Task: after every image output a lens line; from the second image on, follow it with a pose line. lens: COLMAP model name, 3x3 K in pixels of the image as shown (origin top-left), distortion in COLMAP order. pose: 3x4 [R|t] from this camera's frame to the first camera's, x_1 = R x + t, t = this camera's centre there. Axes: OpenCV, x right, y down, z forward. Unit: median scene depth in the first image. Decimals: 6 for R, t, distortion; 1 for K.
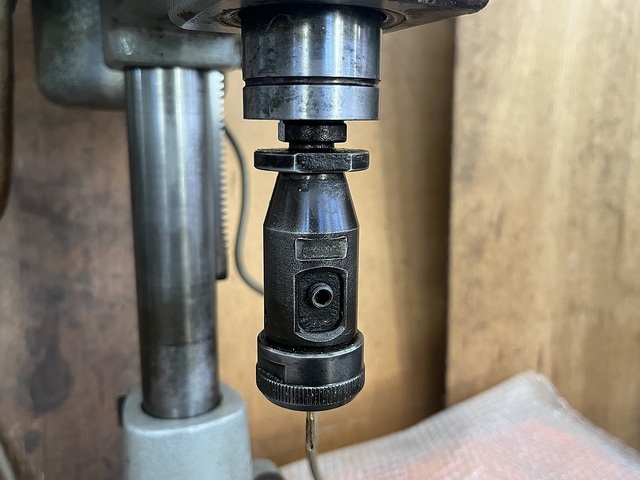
lens RADIAL K [[586.3, 0, 318.2], [0, 586.3, 239.9], [0, 0, 1]] dist [0.000501, 0.000000]
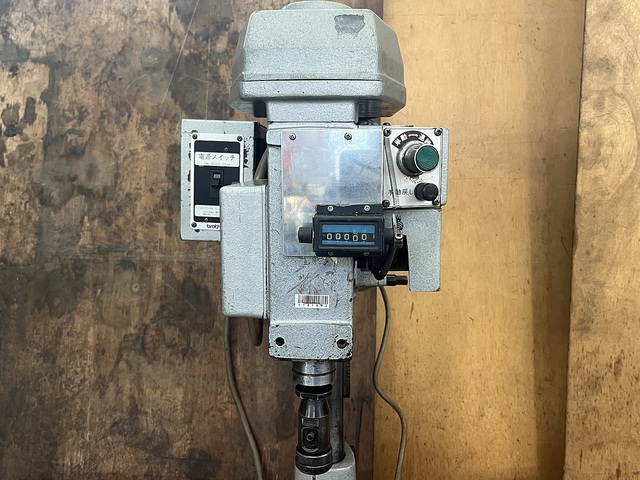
lens RADIAL K [[586.3, 0, 320.8], [0, 586.3, 237.9], [0, 0, 1]] dist [0.000501, 0.000000]
pose [[0.879755, 0.062186, -0.471343, 0.324689], [-0.093104, 0.994747, -0.042537, -0.186556], [0.466222, 0.081306, 0.880924, -0.413968]]
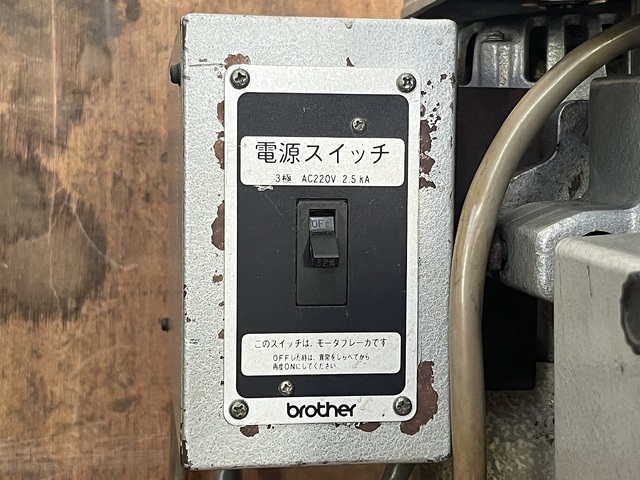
lens RADIAL K [[1168.2, 0, 318.9], [0, 1168.2, 237.1], [0, 0, 1]] dist [0.160962, 0.000000]
pose [[0.959959, -0.003993, -0.280111, -0.139768], [-0.026240, 0.994221, -0.104099, -0.252297], [0.278908, 0.107280, 0.954307, -0.148645]]
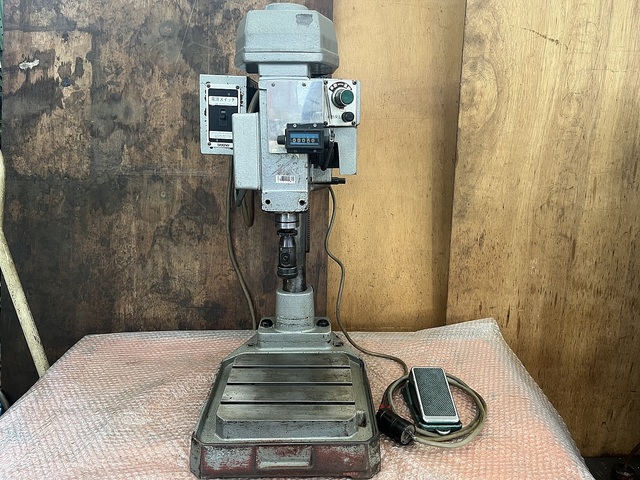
lens RADIAL K [[490.9, 0, 321.4], [0, 490.9, 240.4], [0, 0, 1]] dist [0.016248, -0.027972]
pose [[0.906426, 0.109114, -0.408028, 0.494011], [-0.086613, 0.993543, 0.073284, -0.099710], [0.413390, -0.031086, 0.910023, -0.708458]]
